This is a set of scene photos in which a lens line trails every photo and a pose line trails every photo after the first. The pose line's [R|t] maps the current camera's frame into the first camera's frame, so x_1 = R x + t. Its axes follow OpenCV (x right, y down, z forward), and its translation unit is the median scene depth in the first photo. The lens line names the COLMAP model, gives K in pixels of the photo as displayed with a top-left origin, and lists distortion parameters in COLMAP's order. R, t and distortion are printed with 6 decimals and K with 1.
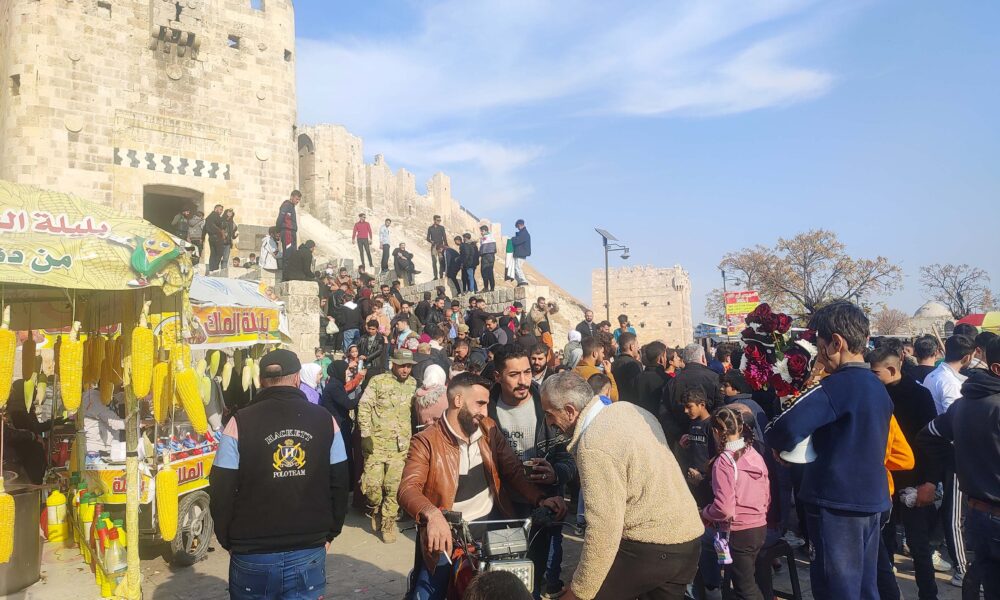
lens RADIAL K [[736.4, 0, 510.6], [0, 736.4, 305.1], [0, 0, 1]] dist [0.038447, -0.032094]
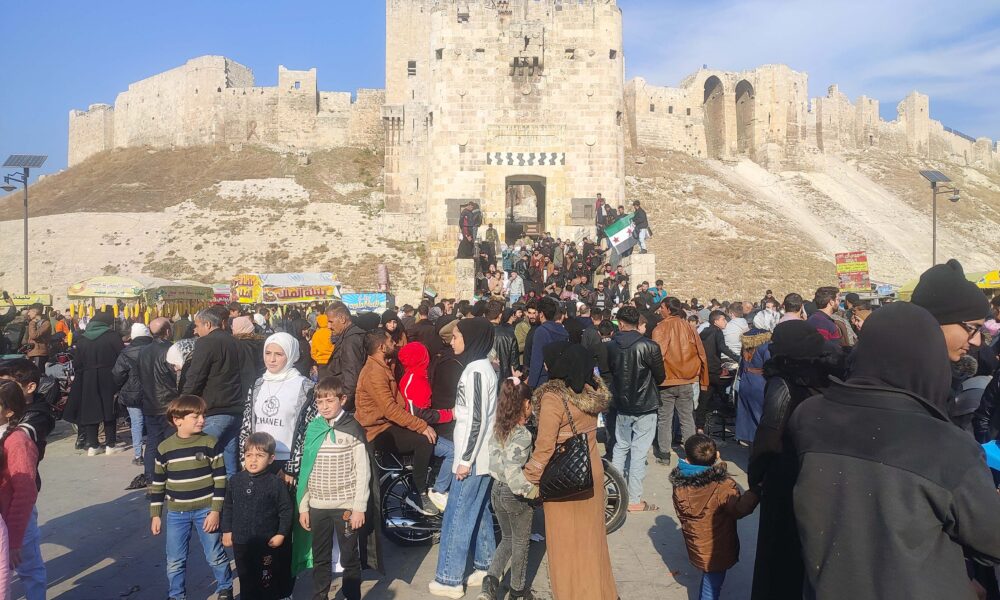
lens RADIAL K [[736.4, 0, 506.3], [0, 736.4, 301.9], [0, 0, 1]] dist [0.038447, -0.032094]
pose [[0.786956, 0.020708, -0.616662, 0.352917], [0.028286, 0.997175, 0.069584, -0.021748], [0.616361, -0.072202, 0.784147, -0.102319]]
